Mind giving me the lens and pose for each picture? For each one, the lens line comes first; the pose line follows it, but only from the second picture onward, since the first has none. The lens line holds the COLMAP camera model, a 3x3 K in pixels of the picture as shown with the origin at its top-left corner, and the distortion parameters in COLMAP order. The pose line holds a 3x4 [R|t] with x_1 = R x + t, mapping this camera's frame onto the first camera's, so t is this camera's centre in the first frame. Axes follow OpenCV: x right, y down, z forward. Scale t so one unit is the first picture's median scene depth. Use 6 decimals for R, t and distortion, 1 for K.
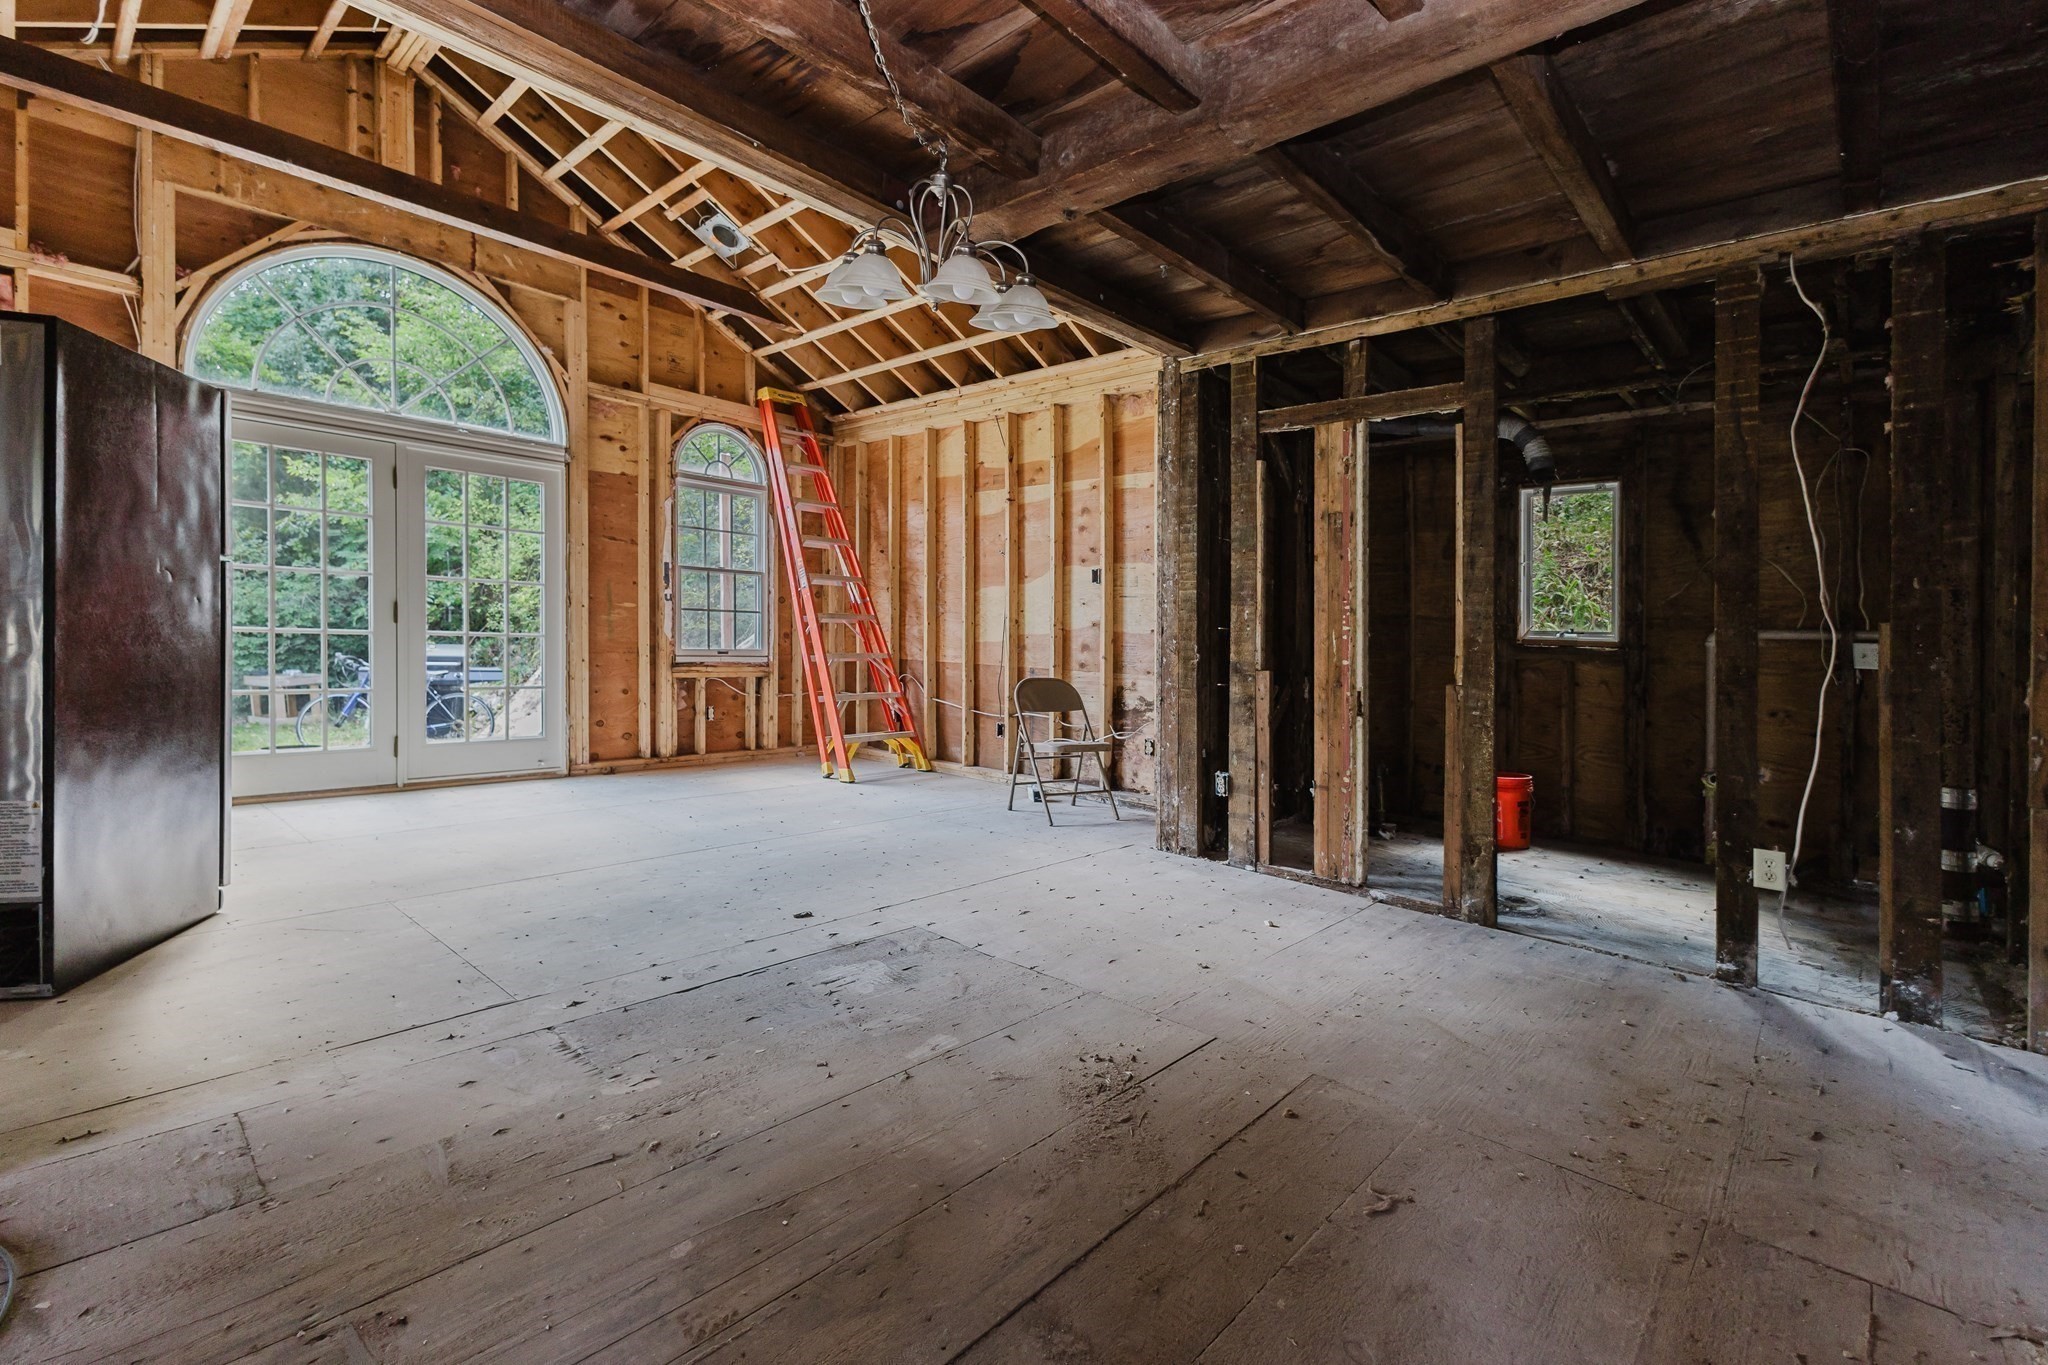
lens RADIAL K [[901.9, 0, 1027.5], [0, 901.9, 673.5], [0, 0, 1]] dist [0.013984, -0.001792]
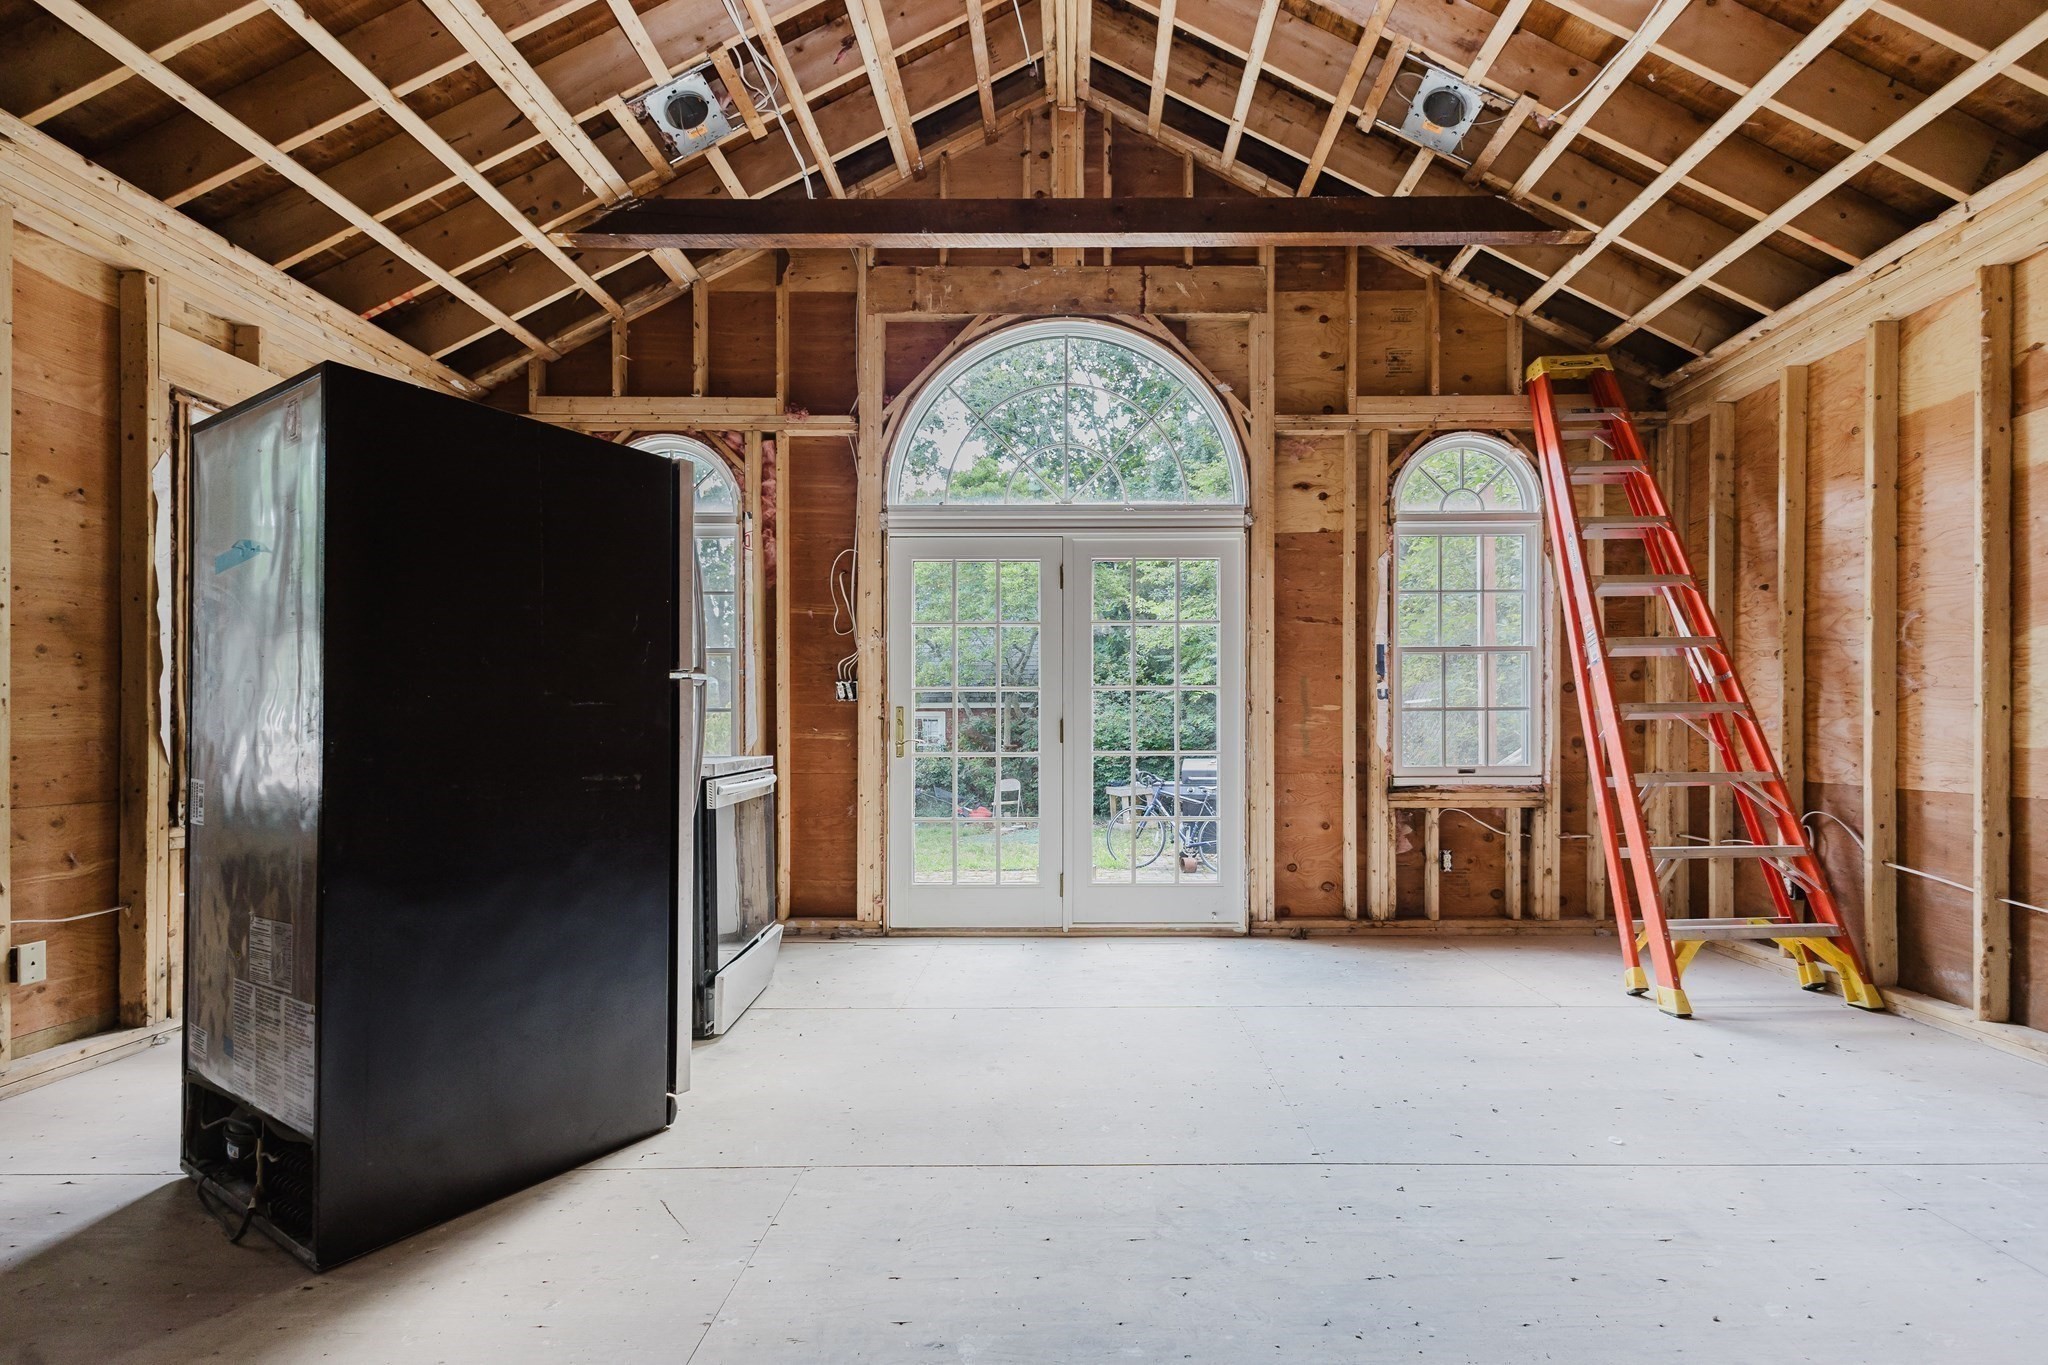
lens RADIAL K [[901.9, 0, 1076.1], [0, 901.9, 770.2], [0, 0, 1]] dist [0.013984, -0.001792]
pose [[0.672093, -0.000815, -0.740467, -0.035558], [-0.004749, 0.999974, -0.005411, -0.019832], [0.740452, 0.007153, 0.672071, 0.346983]]
